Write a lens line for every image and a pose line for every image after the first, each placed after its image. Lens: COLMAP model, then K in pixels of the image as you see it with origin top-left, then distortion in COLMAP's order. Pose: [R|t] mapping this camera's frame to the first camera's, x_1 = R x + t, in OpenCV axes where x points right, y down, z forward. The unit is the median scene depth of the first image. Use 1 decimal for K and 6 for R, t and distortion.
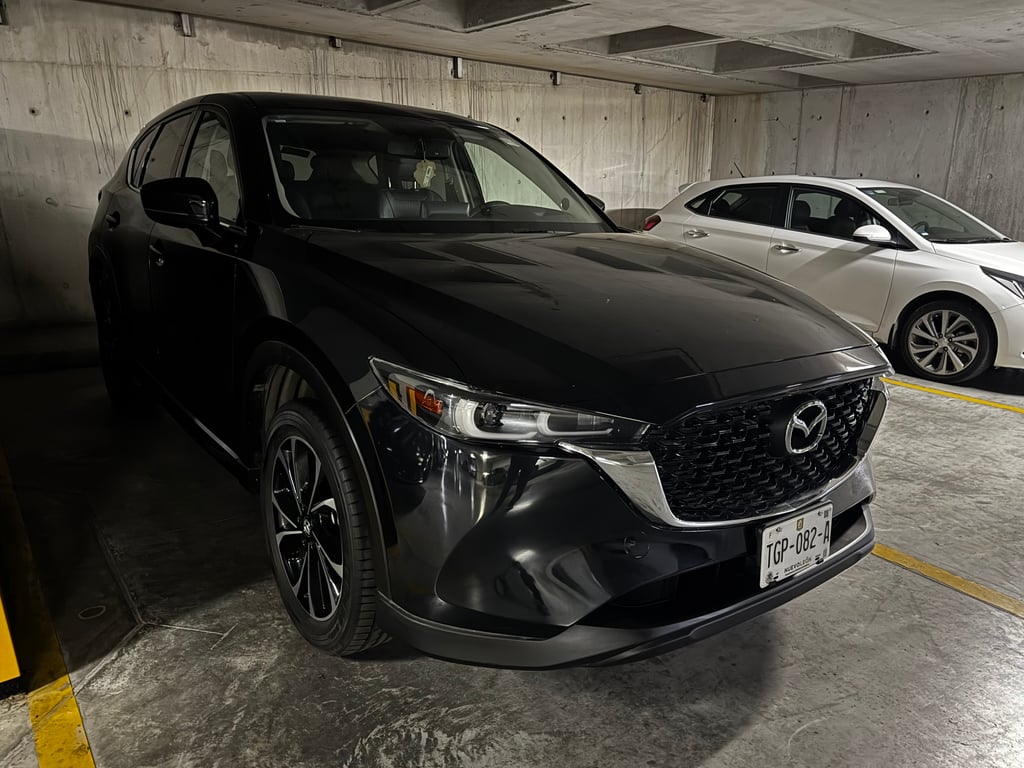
lens RADIAL K [[801.4, 0, 515.4], [0, 801.4, 390.6], [0, 0, 1]] dist [0.009100, -0.025029]
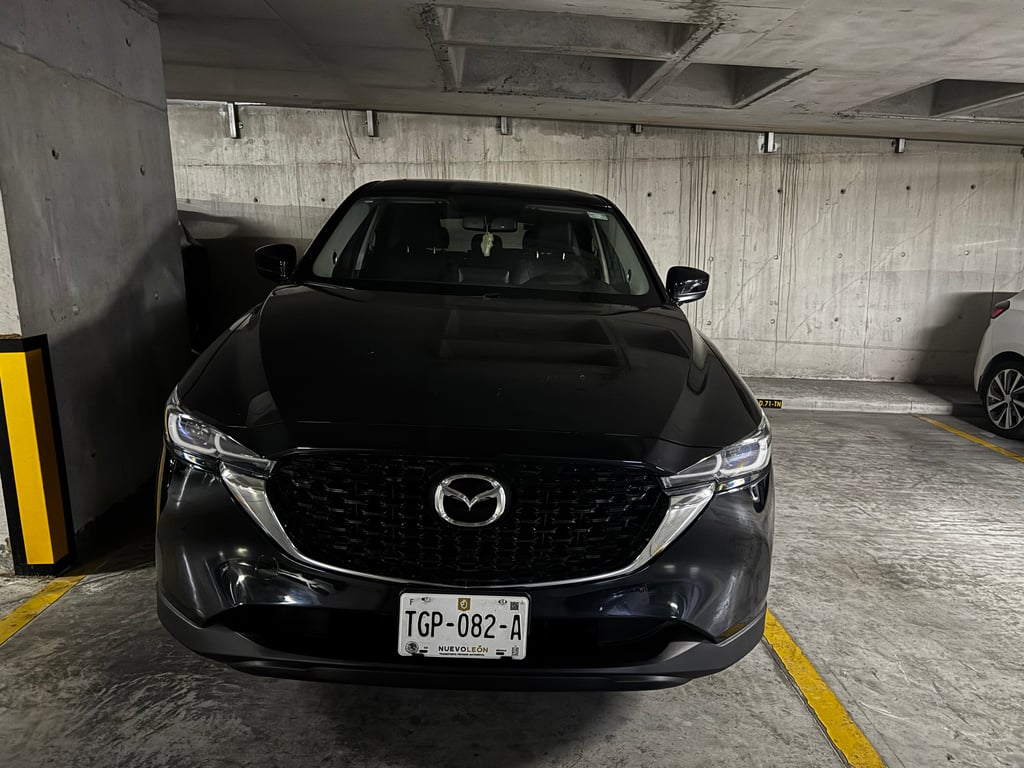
lens RADIAL K [[801.4, 0, 514.2], [0, 801.4, 380.5], [0, 0, 1]] dist [0.009100, -0.025029]
pose [[0.793595, 0.104137, -0.599468, 0.344629], [-0.166856, 0.984721, -0.049829, -0.019780], [0.585120, 0.139569, 0.798846, 0.092591]]
